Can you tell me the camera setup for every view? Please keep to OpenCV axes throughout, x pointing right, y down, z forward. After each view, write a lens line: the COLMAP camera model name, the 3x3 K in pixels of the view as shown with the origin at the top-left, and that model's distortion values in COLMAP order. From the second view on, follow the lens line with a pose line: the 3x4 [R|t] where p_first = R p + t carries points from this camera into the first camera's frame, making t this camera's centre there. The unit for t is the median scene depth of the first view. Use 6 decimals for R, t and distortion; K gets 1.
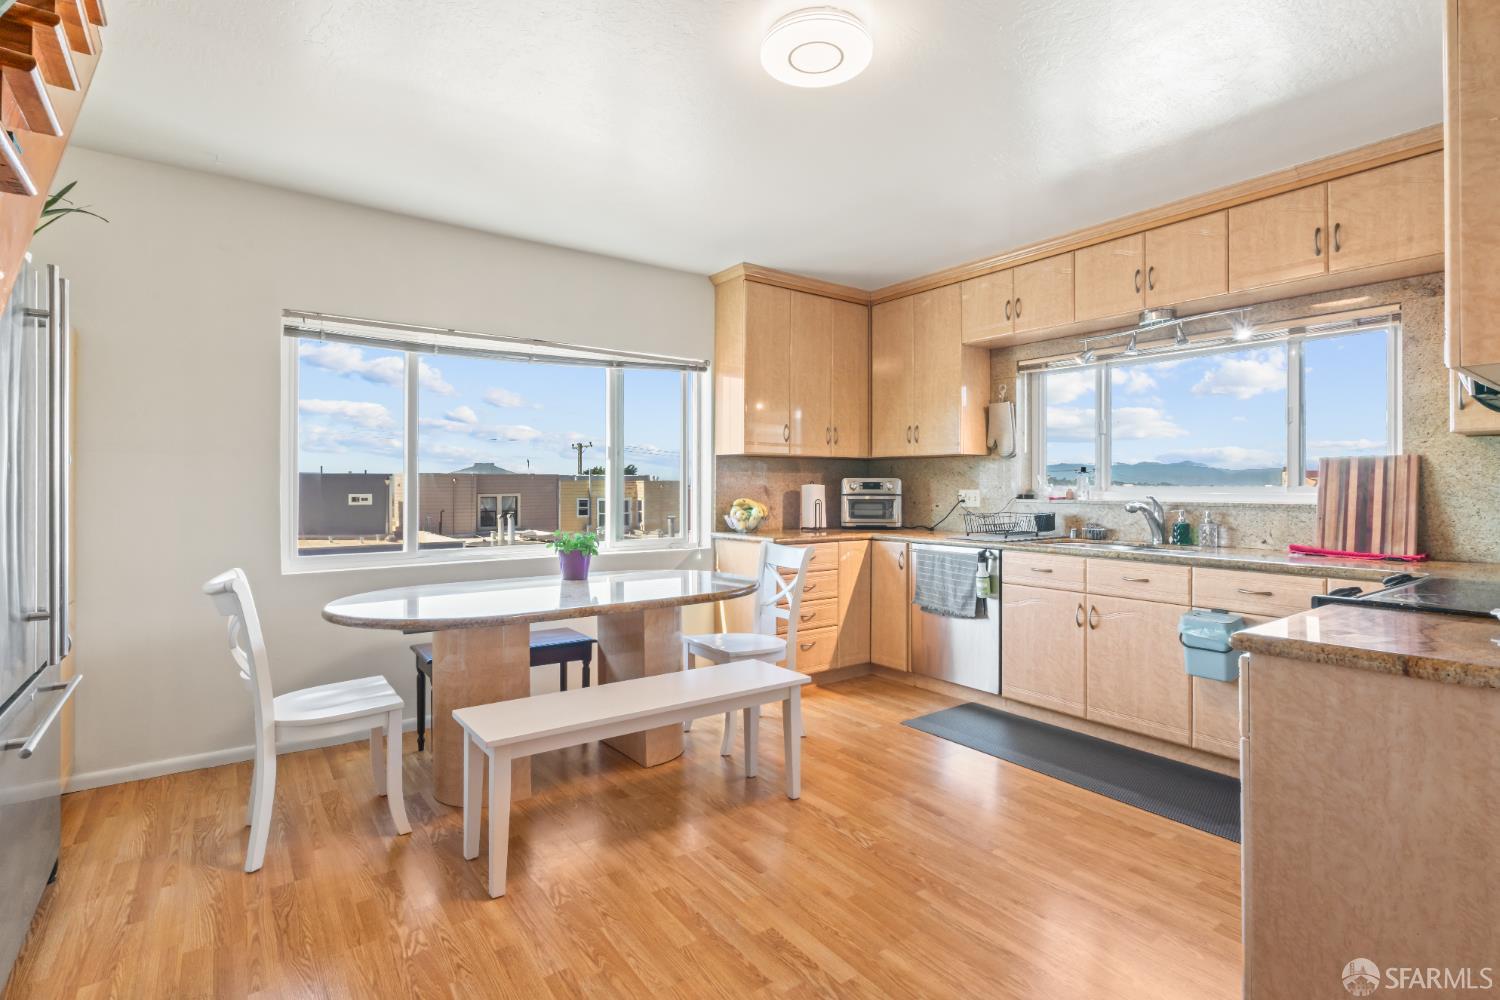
lens RADIAL K [[706.0, 0, 751.6], [0, 706.0, 479.4], [0, 0, 1]] dist [-0.001370, 0.000085]
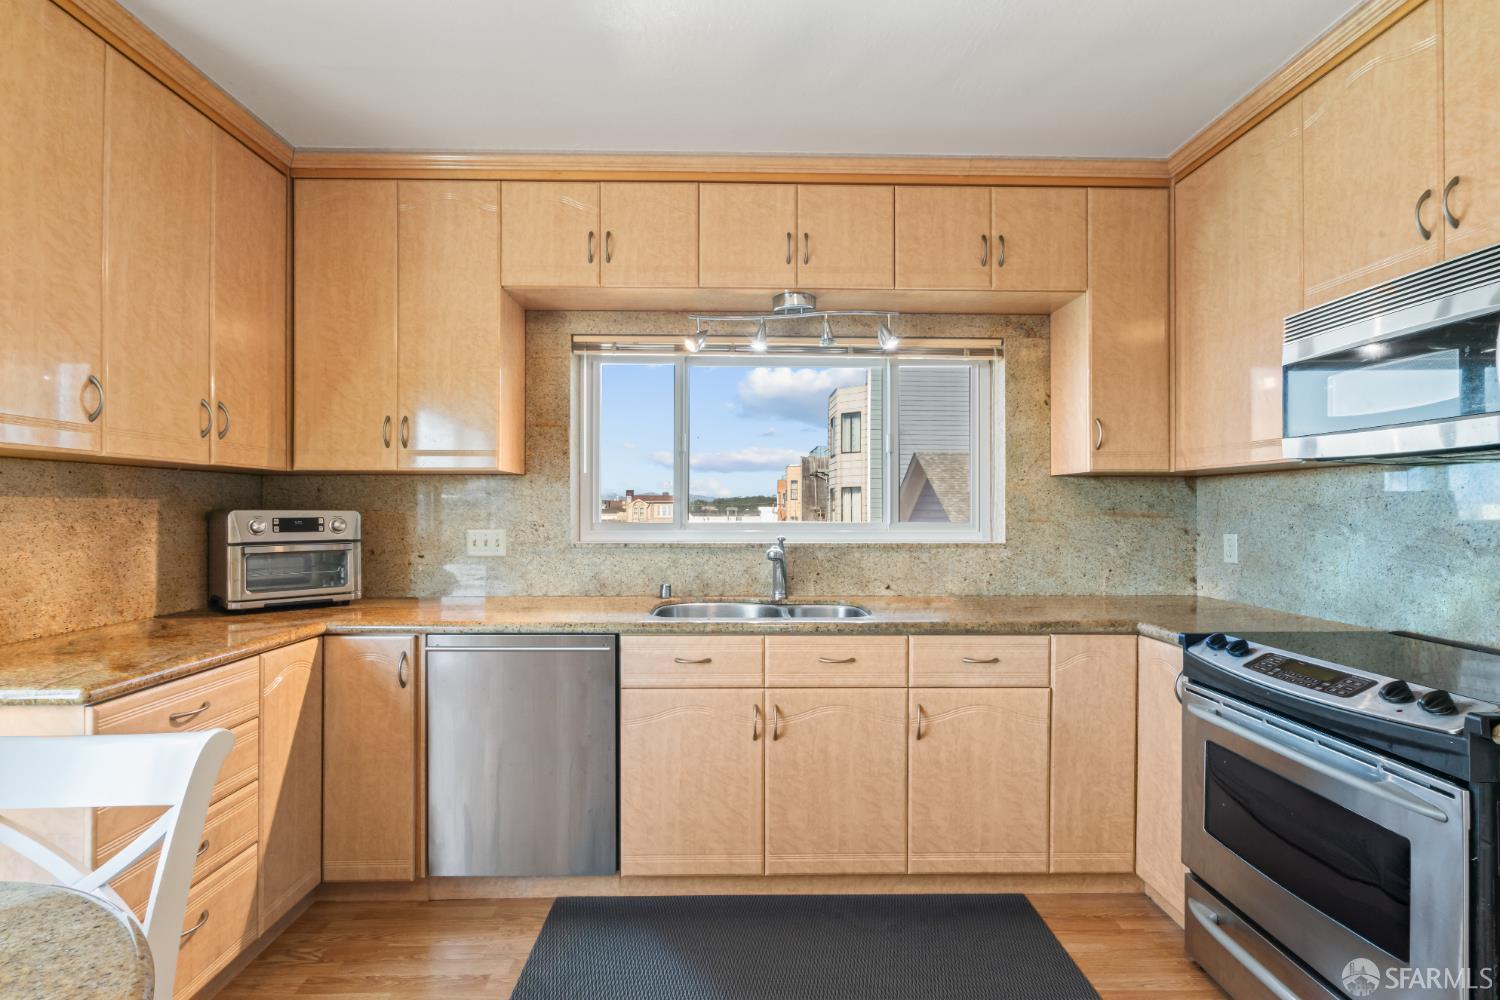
lens RADIAL K [[678.3, 0, 748.4], [0, 678.3, 510.0], [0, 0, 1]] dist [-0.003600, 0.000212]
pose [[0.586562, -0.003376, 0.809897, -0.050358], [-0.008329, 0.999913, 0.010201, -0.012846], [-0.809861, -0.012729, 0.586483, 0.582149]]
